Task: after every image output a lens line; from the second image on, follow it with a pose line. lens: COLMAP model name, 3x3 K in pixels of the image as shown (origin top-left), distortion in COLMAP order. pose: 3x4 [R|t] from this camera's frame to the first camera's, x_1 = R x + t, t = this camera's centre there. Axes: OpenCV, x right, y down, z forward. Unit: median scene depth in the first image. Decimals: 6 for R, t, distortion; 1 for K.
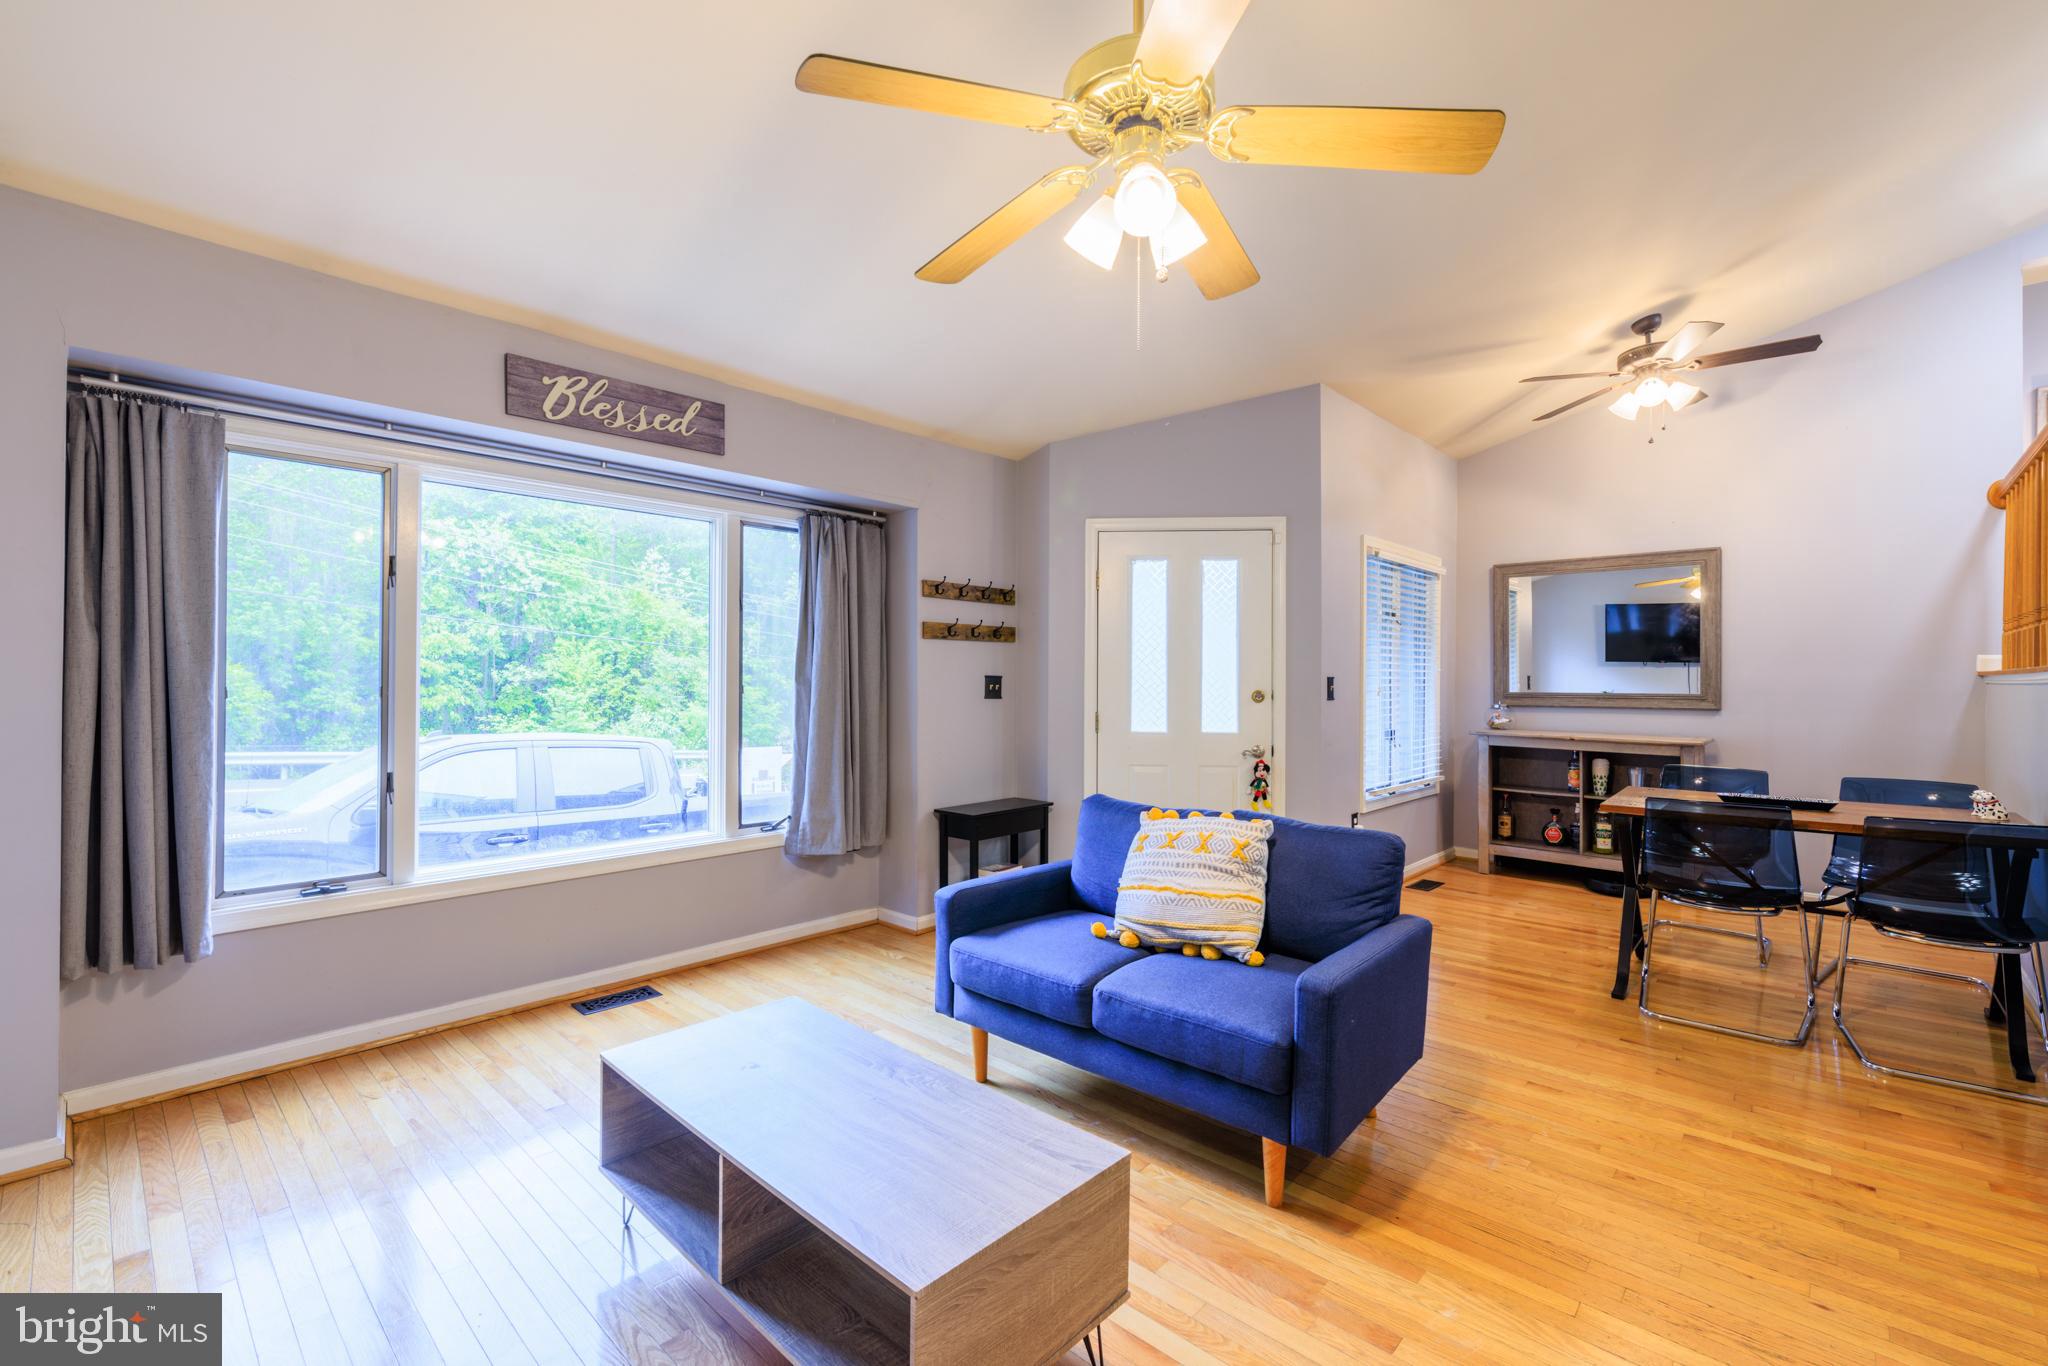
lens RADIAL K [[876.8, 0, 1025.5], [0, 876.8, 678.7], [0, 0, 1]] dist [0.000951, -0.000038]
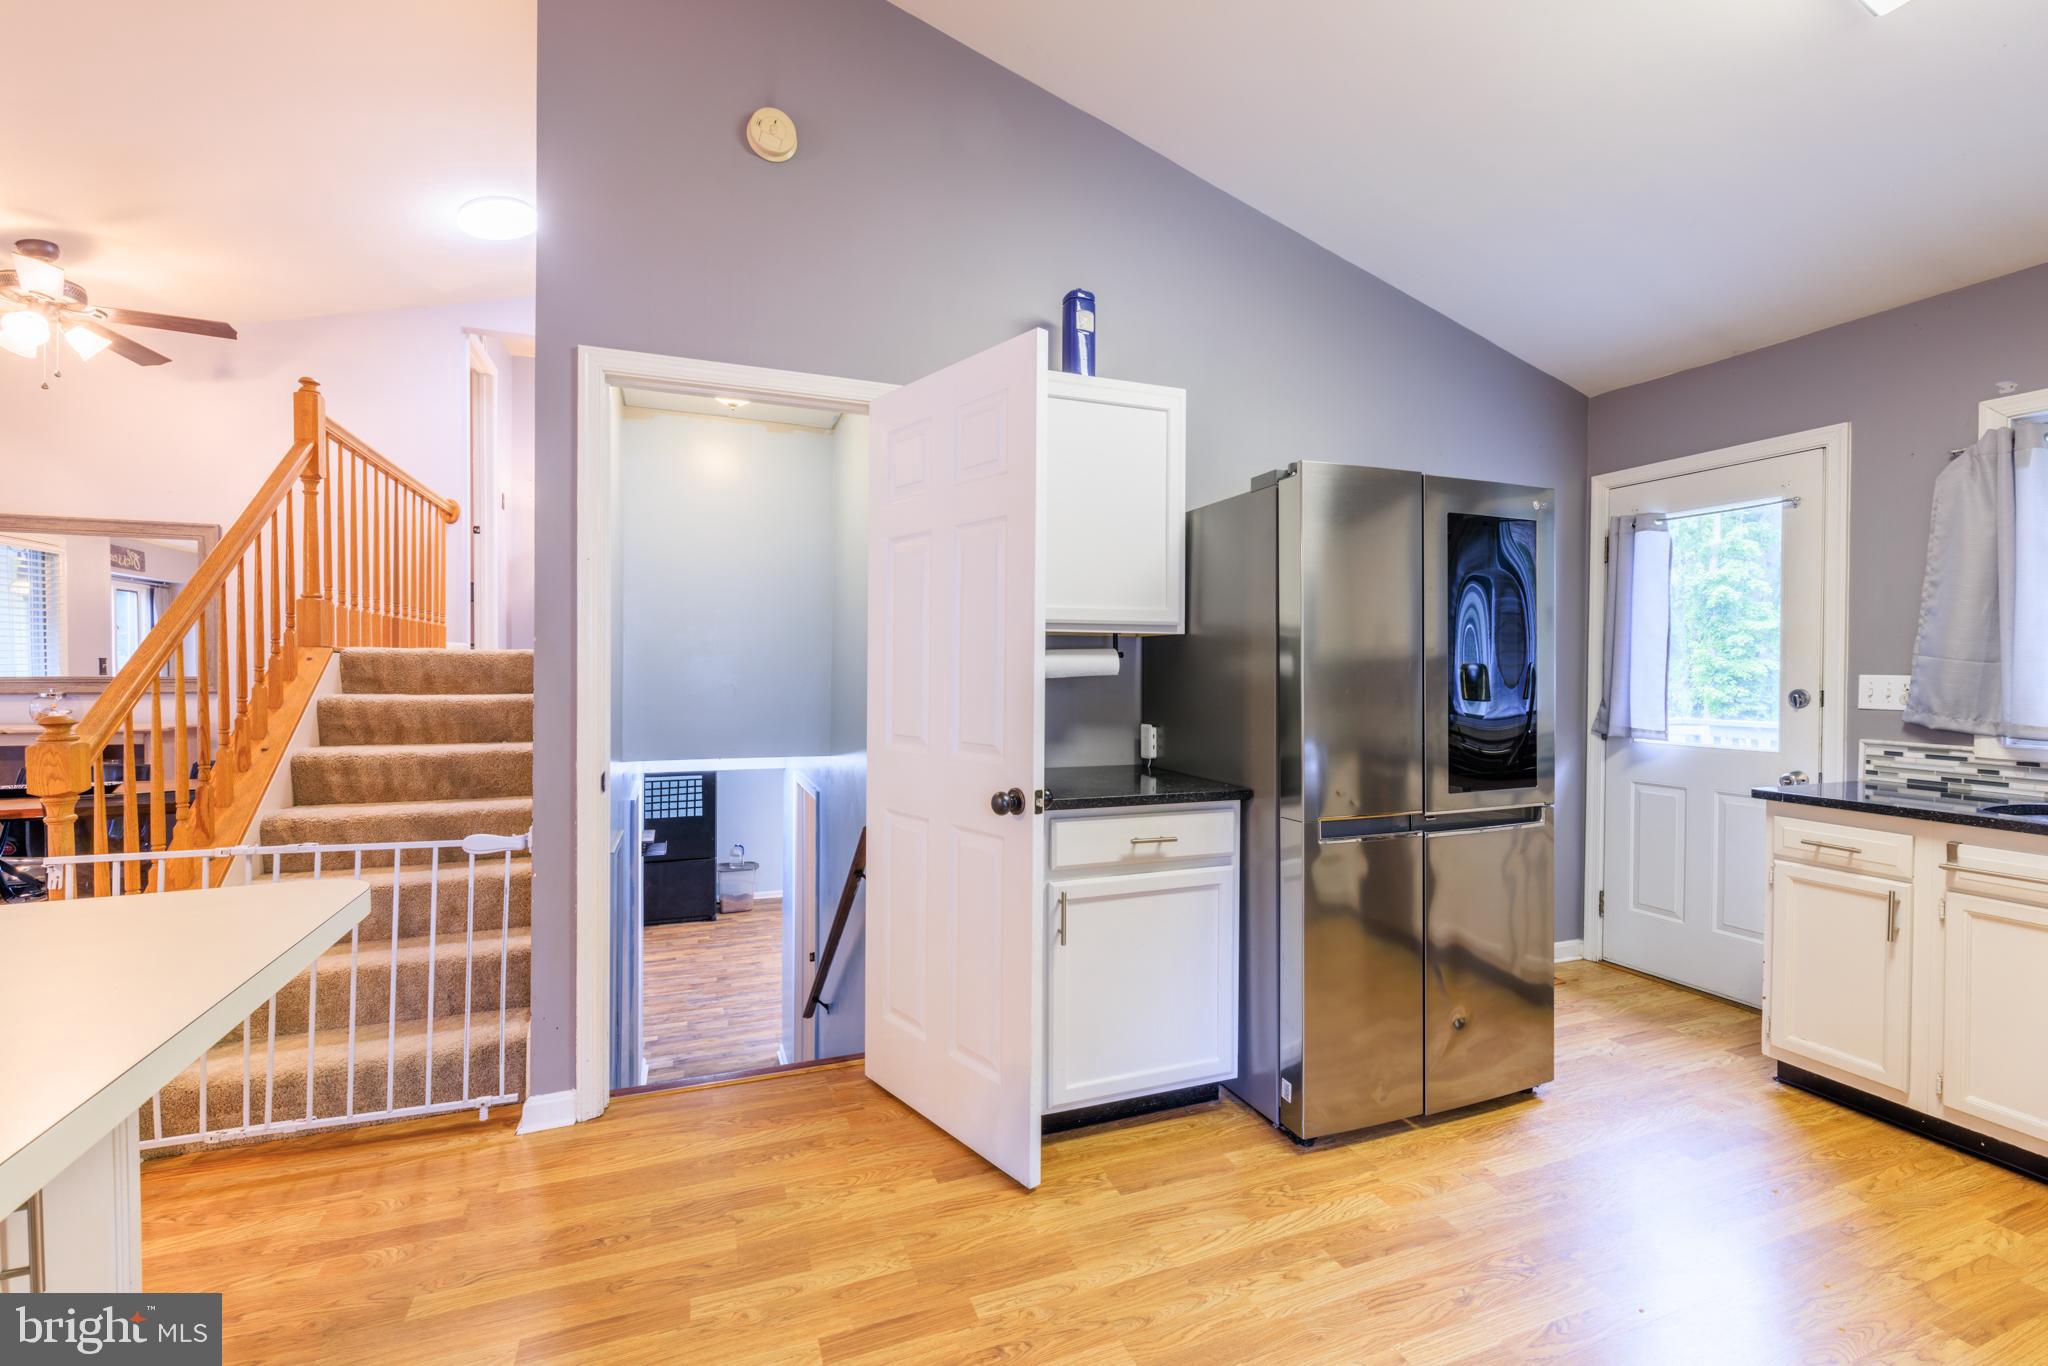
lens RADIAL K [[876.8, 0, 1022.4], [0, 876.8, 677.6], [0, 0, 1]] dist [0.000951, -0.000038]
pose [[0.425204, -0.010636, 0.905035, 0.311318], [-0.004731, 0.999891, 0.013974, 0.000296], [-0.905085, -0.010224, 0.425107, -0.230490]]
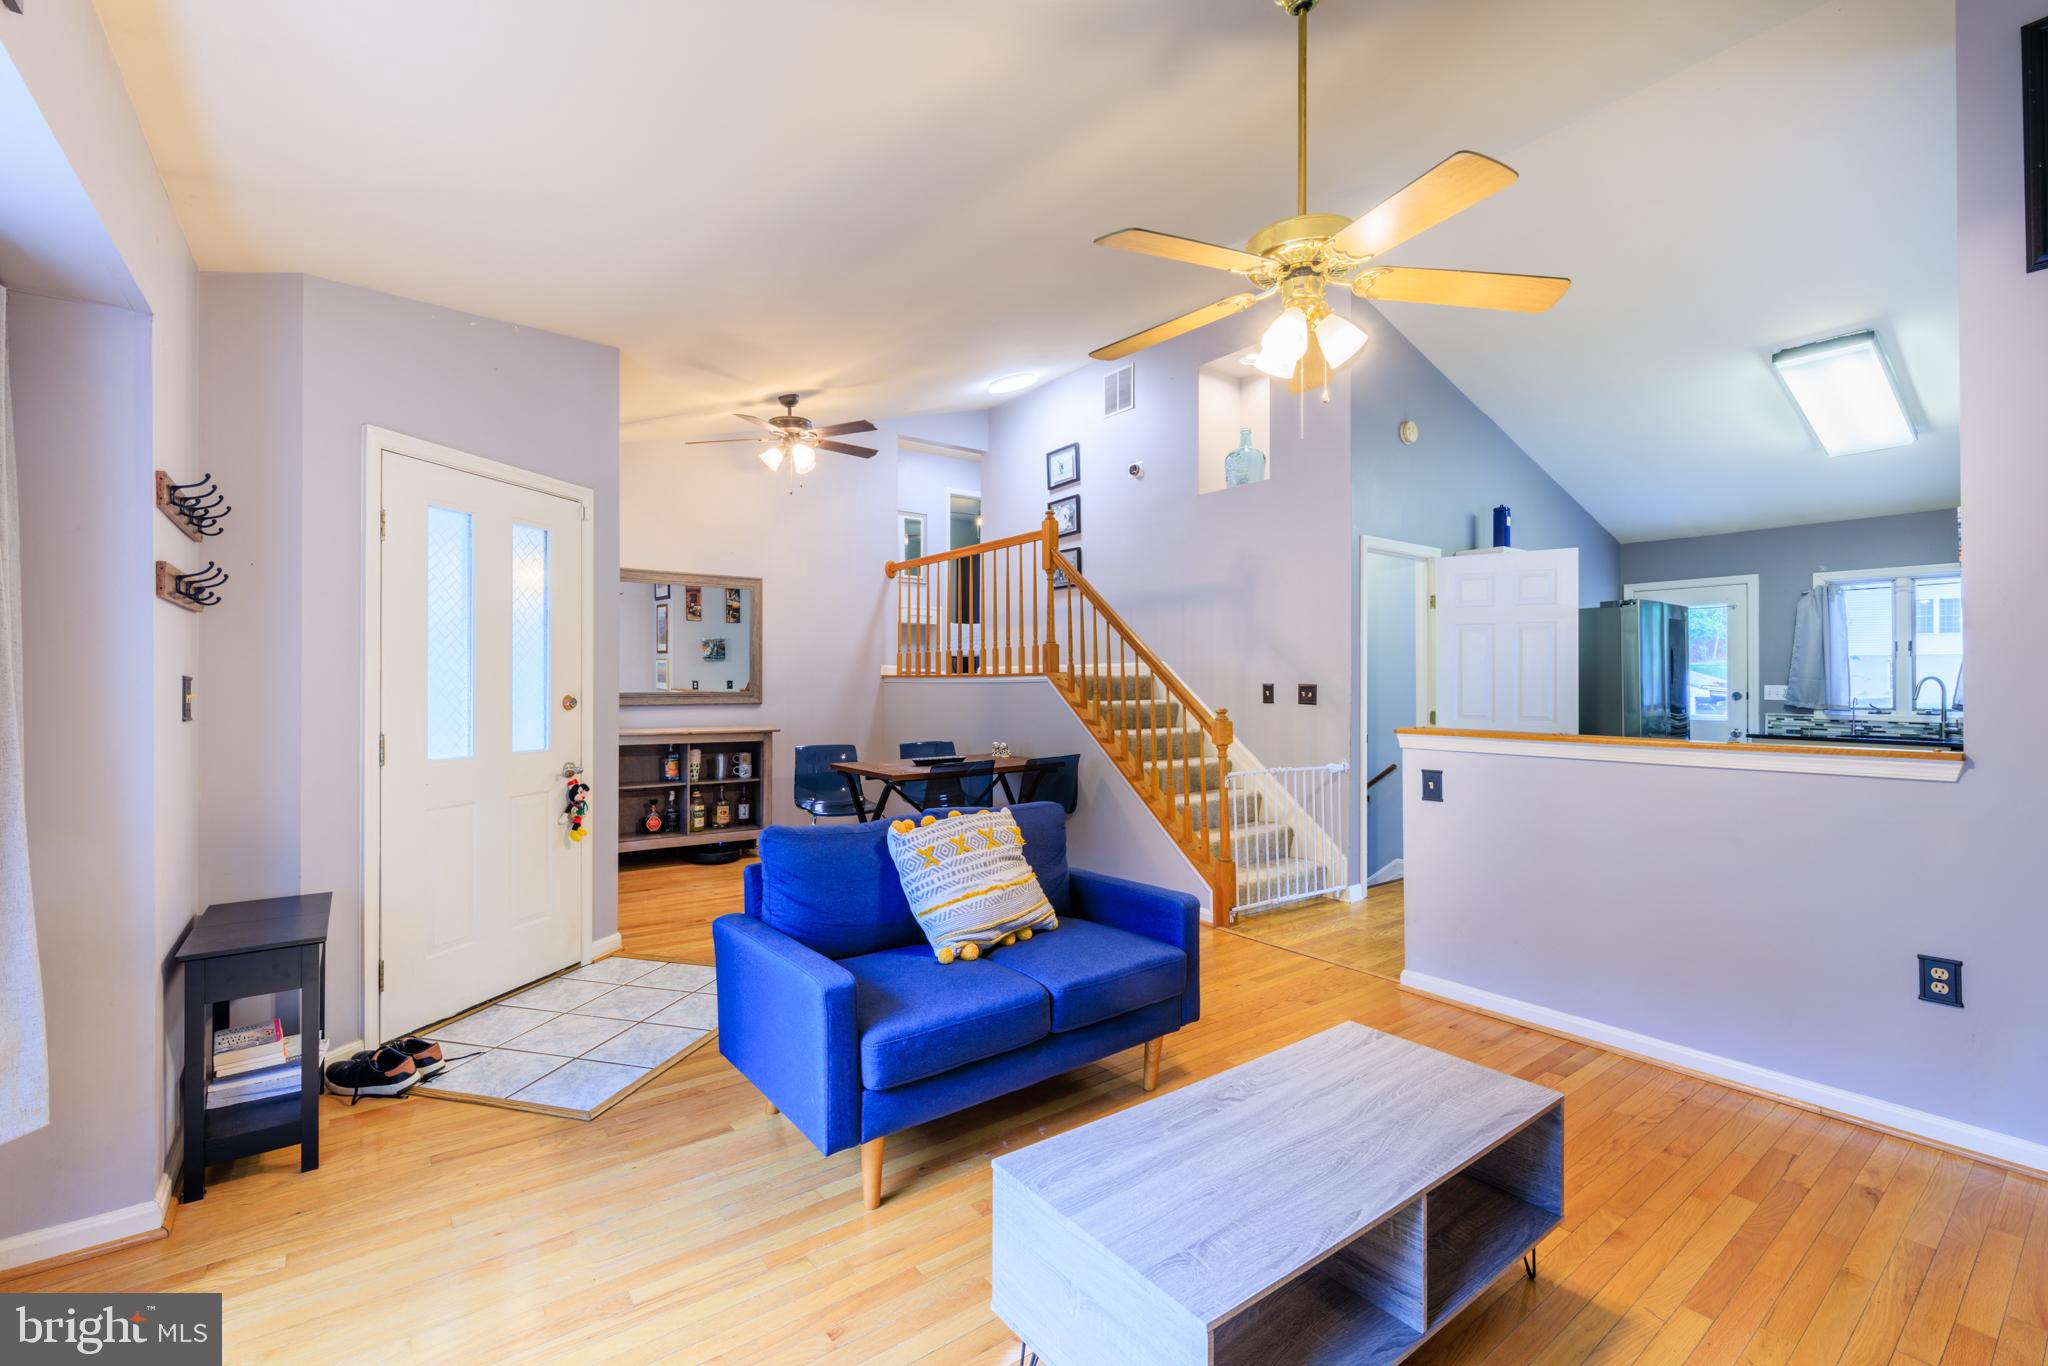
lens RADIAL K [[876.8, 0, 1028.8], [0, 876.8, 682.3], [0, 0, 1]] dist [0.000951, -0.000038]
pose [[0.163437, -0.004421, 0.986544, -0.473747], [-0.002754, 0.999984, 0.004938, -0.004305], [-0.986550, -0.003524, 0.163423, 0.442773]]
